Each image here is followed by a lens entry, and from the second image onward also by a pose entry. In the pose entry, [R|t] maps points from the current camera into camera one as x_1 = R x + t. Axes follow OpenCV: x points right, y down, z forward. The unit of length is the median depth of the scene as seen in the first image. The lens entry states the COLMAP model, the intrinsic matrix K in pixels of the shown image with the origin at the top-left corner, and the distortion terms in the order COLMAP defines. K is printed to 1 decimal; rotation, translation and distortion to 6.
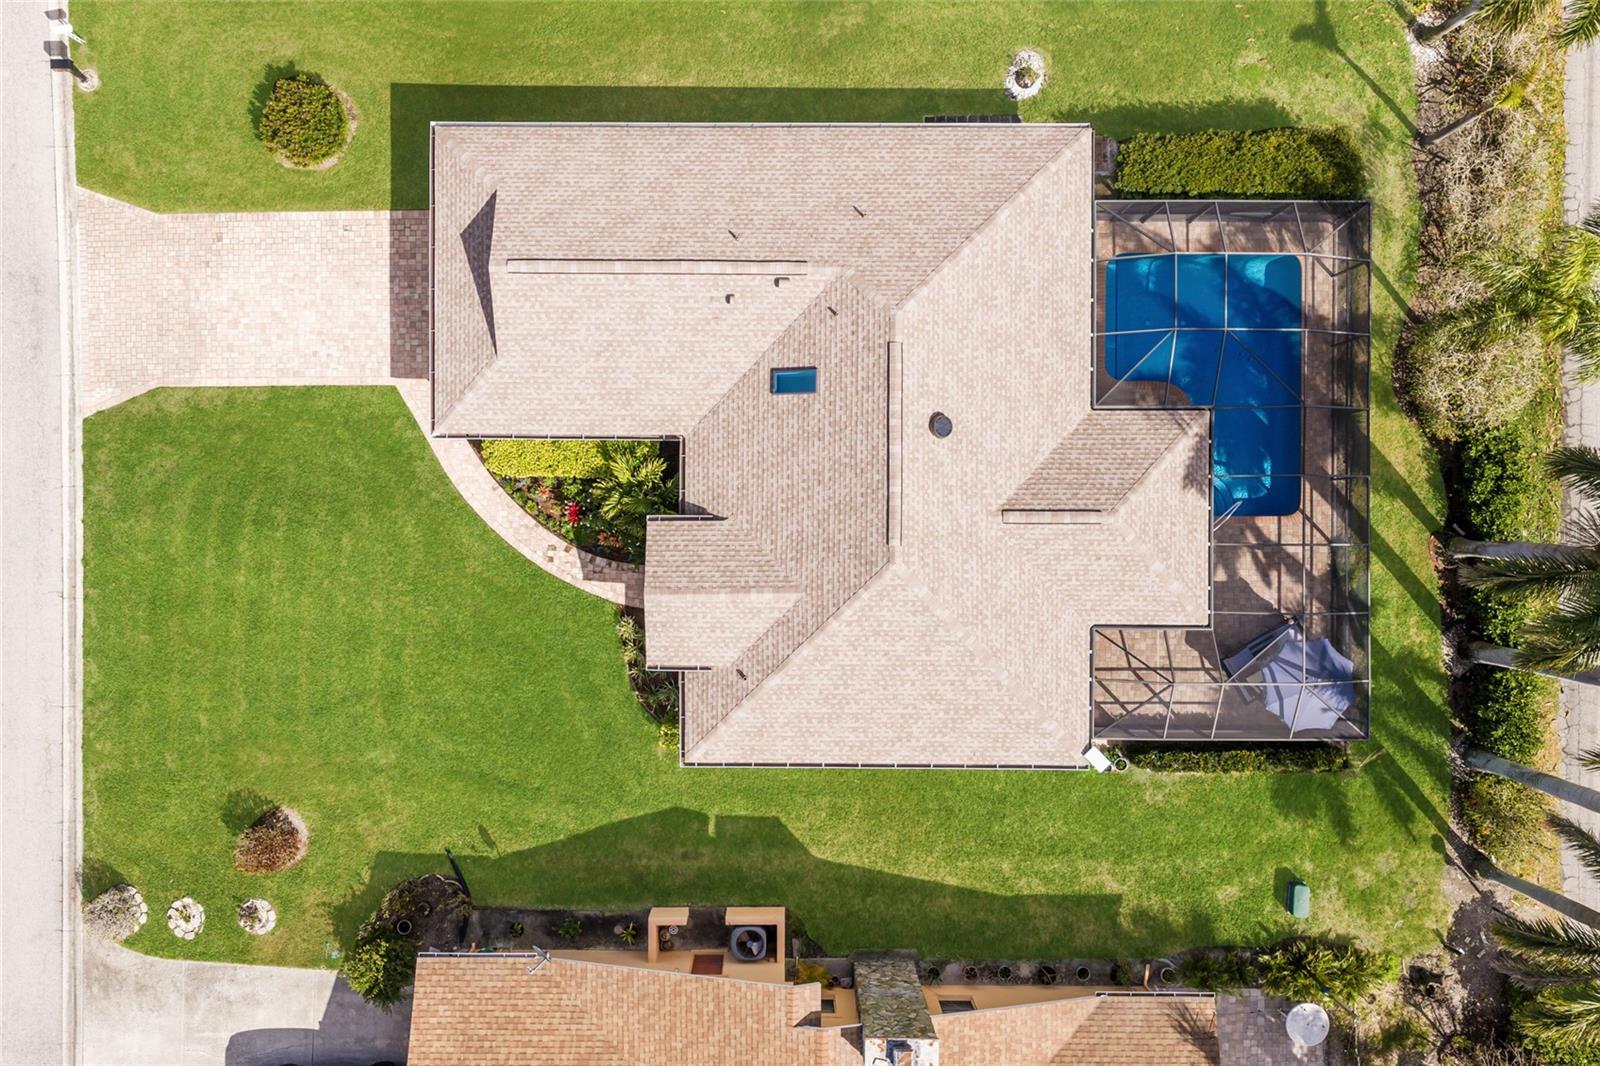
lens RADIAL K [[1338.4, 0, 800.0], [0, 1338.4, 533.0], [0, 0, 1]] dist [0.074378, -0.150288]
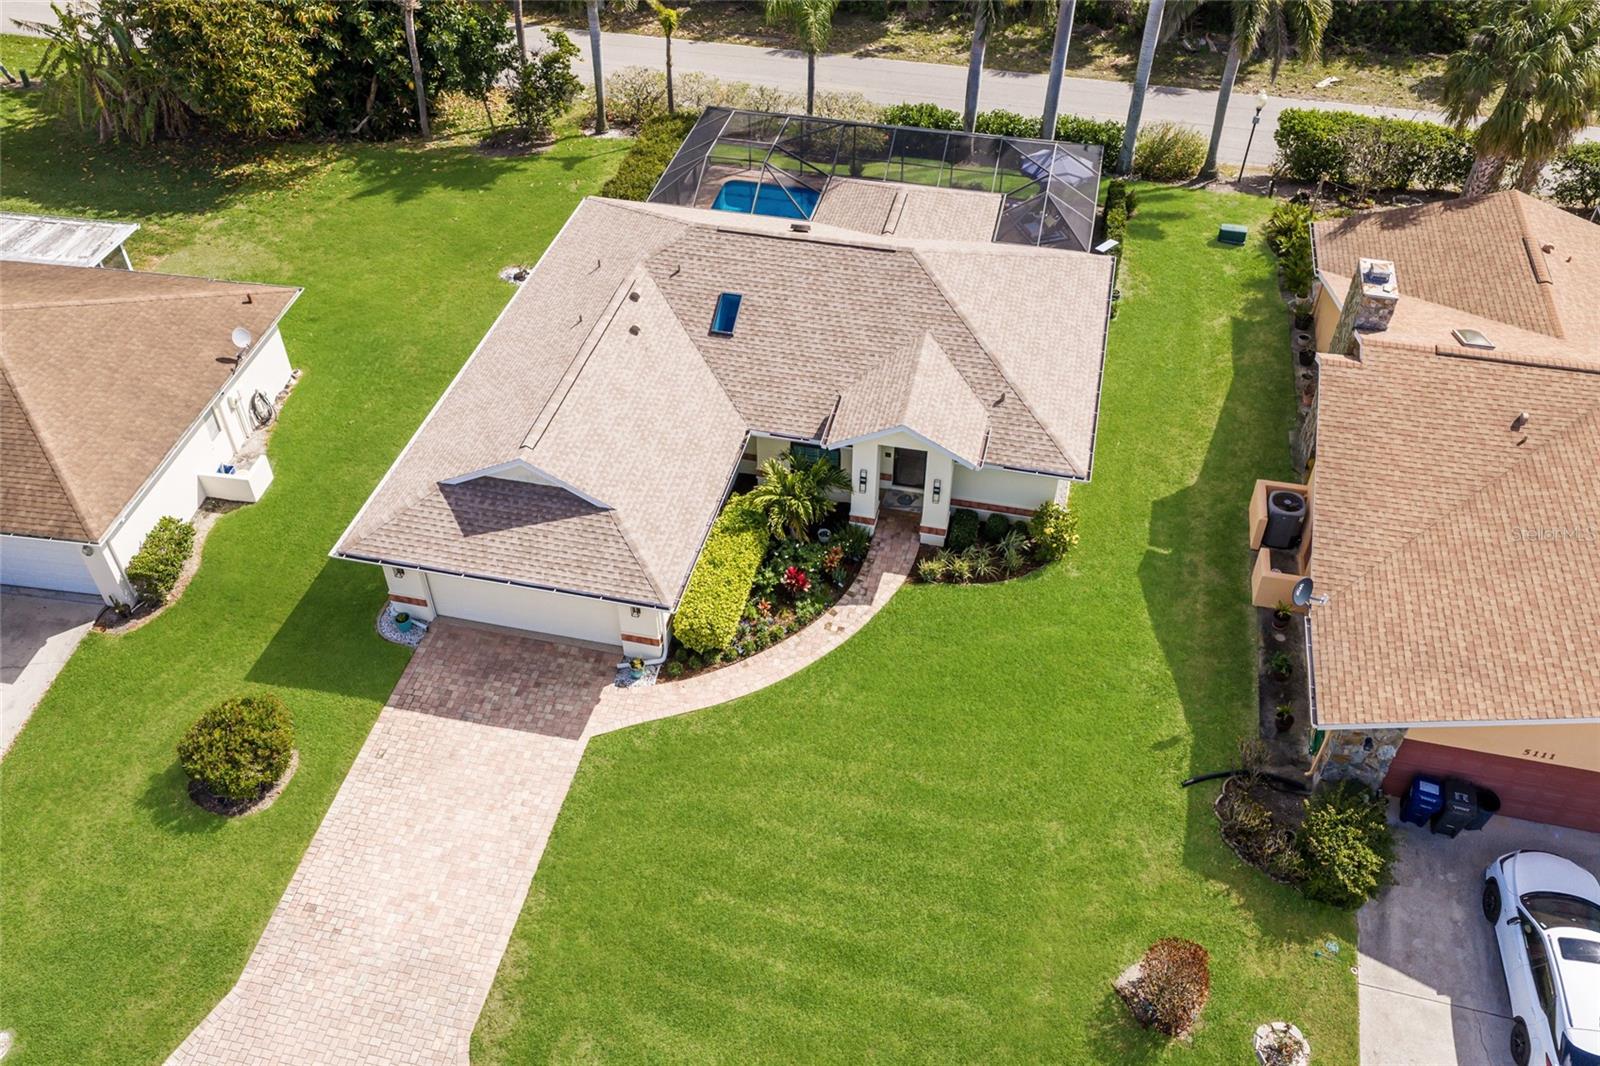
lens RADIAL K [[1325.8, 0, 807.3], [0, 1325.8, 538.7], [0, 0, 1]] dist [0.021775, -0.011461]
pose [[0.217832, -0.660330, 0.718689, -0.764813], [0.975986, 0.146924, -0.160824, 0.127169], [0.000604, 0.736463, 0.676478, 0.379888]]
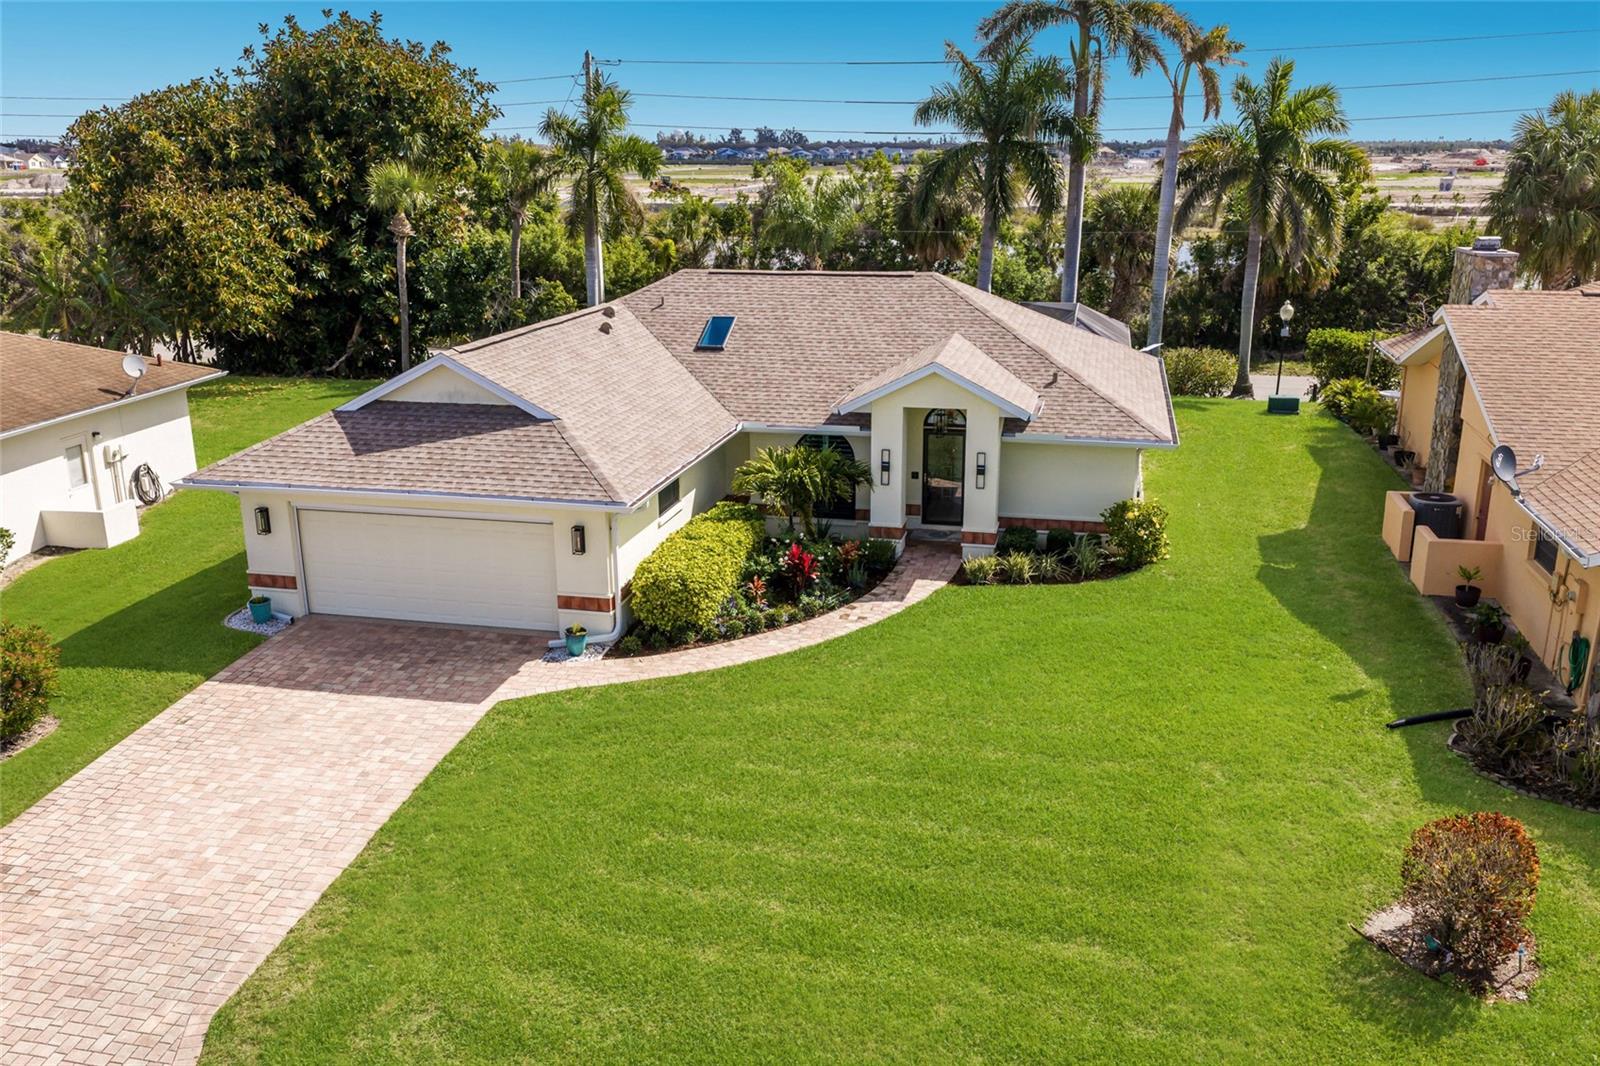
lens RADIAL K [[1325.8, 0, 807.3], [0, 1325.8, 538.7], [0, 0, 1]] dist [0.021775, -0.011461]
pose [[0.215346, -0.273769, 0.937378, -0.761470], [0.976506, 0.052643, -0.208960, 0.122051], [0.007861, 0.960354, 0.278674, 0.791304]]
